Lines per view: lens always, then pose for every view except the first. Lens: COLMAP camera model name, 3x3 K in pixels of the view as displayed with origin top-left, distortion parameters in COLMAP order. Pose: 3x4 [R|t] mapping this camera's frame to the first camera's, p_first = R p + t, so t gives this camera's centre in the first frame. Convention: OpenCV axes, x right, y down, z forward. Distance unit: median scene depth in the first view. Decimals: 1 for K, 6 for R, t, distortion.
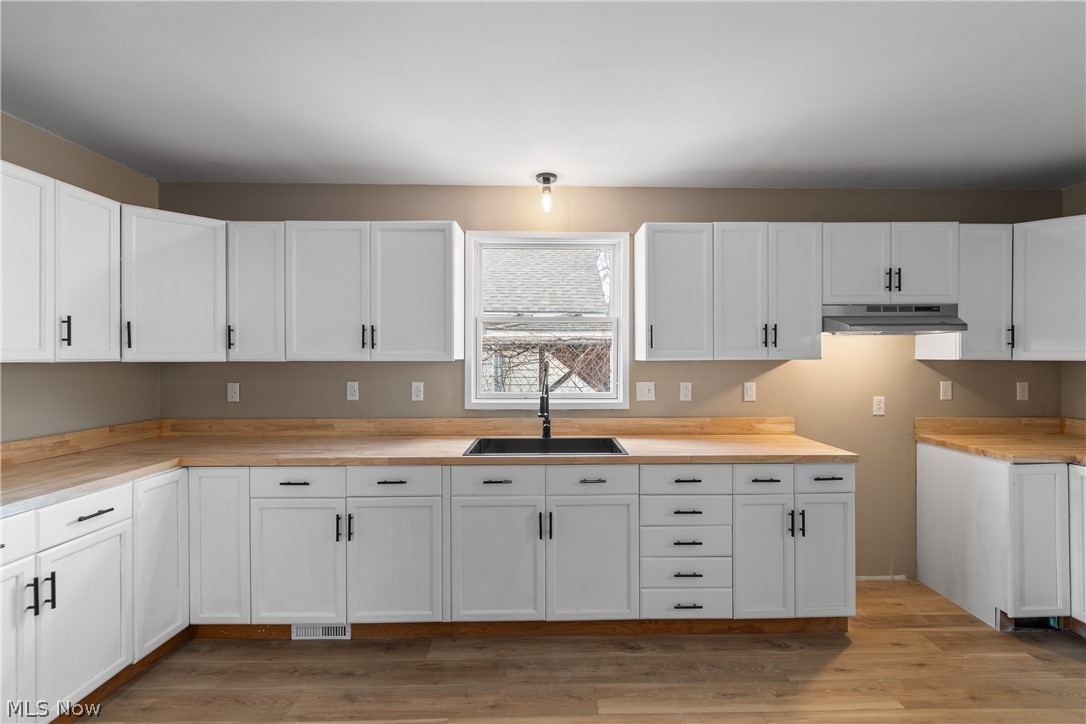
lens RADIAL K [[486.6, 0, 548.1], [0, 486.6, 359.0], [0, 0, 1]] dist [0.002562, -0.002023]
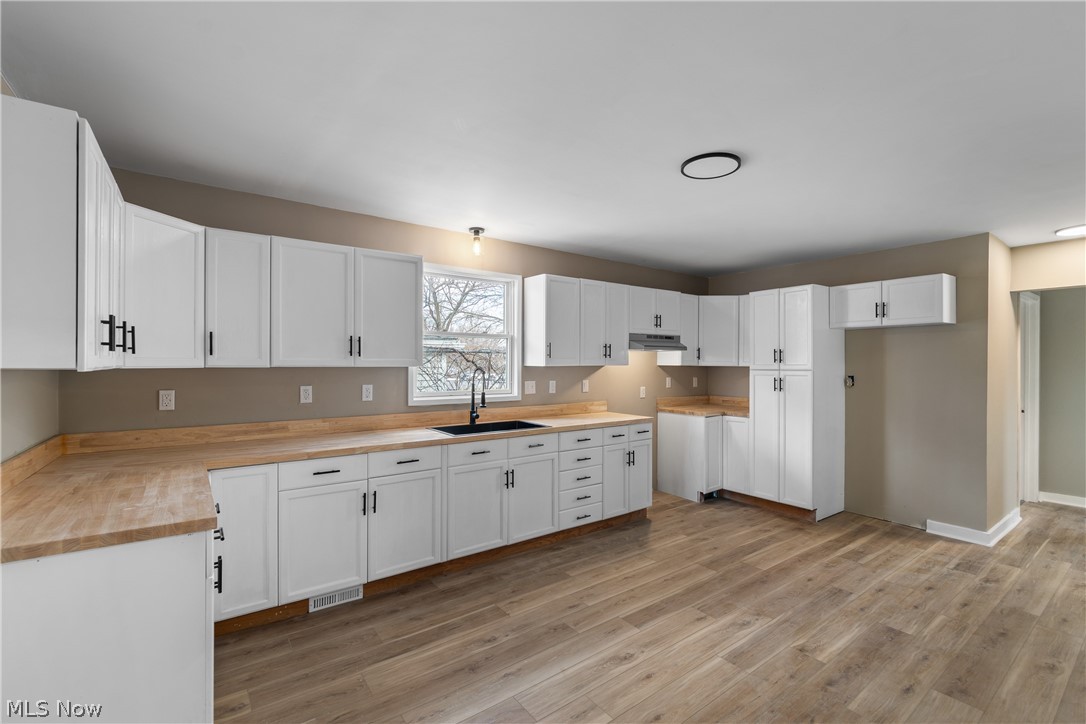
lens RADIAL K [[486.6, 0, 544.6], [0, 486.6, 368.5], [0, 0, 1]] dist [0.002562, -0.002023]
pose [[0.811896, -0.003850, 0.583790, -0.683924], [-0.002709, 0.999943, 0.010361, -0.005583], [-0.583796, -0.009994, 0.811839, -0.219003]]
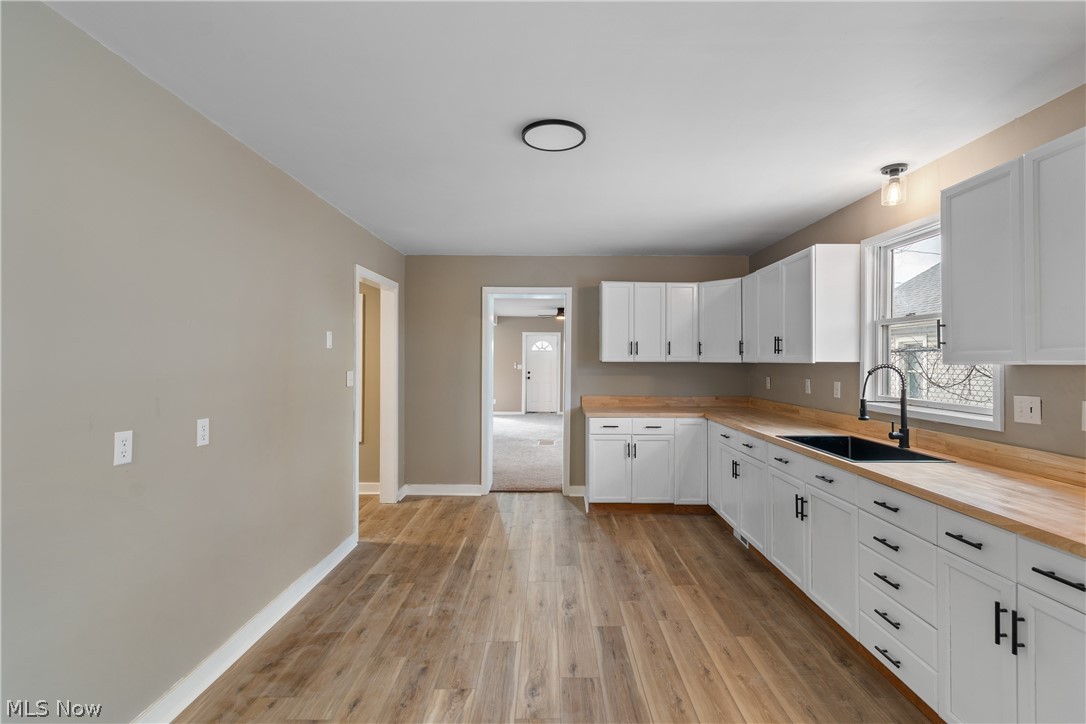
lens RADIAL K [[486.6, 0, 561.2], [0, 486.6, 359.3], [0, 0, 1]] dist [0.002562, -0.002023]
pose [[0.012547, -0.001162, -0.999921, 0.996545], [-0.005683, 0.999983, -0.001233, -0.000749], [0.999905, 0.005698, 0.012540, 0.373169]]
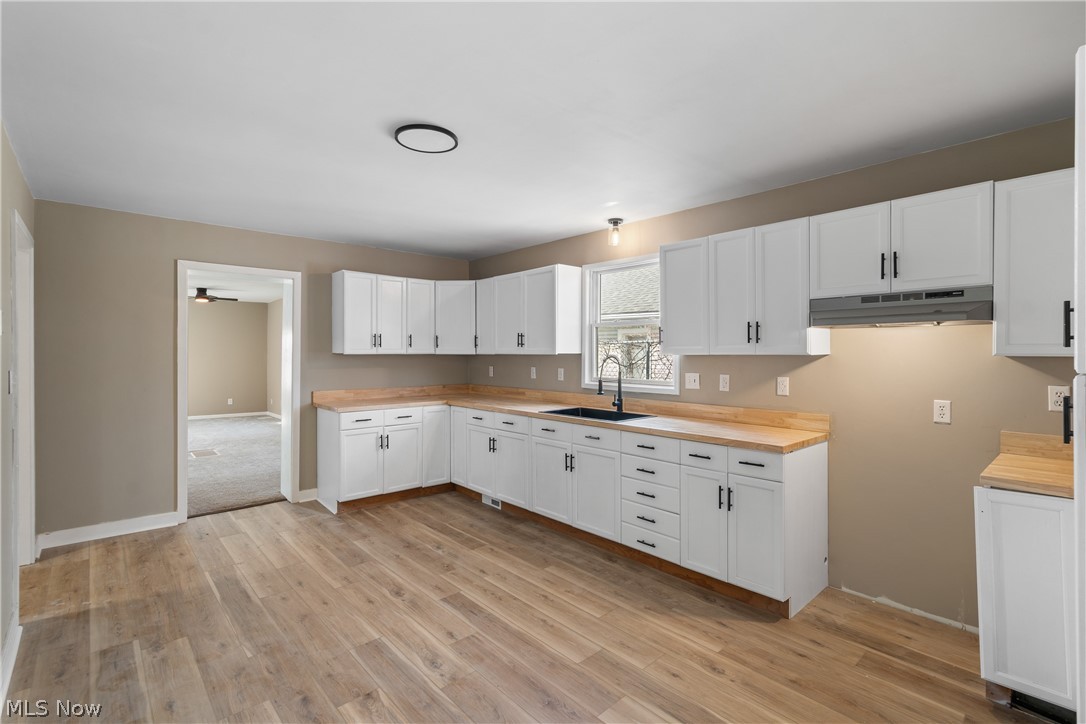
lens RADIAL K [[486.6, 0, 545.6], [0, 486.6, 357.2], [0, 0, 1]] dist [0.002562, -0.002023]
pose [[0.664545, 0.008664, -0.747198, 0.956745], [-0.003431, 0.999958, 0.008543, -0.000733], [0.747241, -0.003113, 0.664546, -0.061057]]
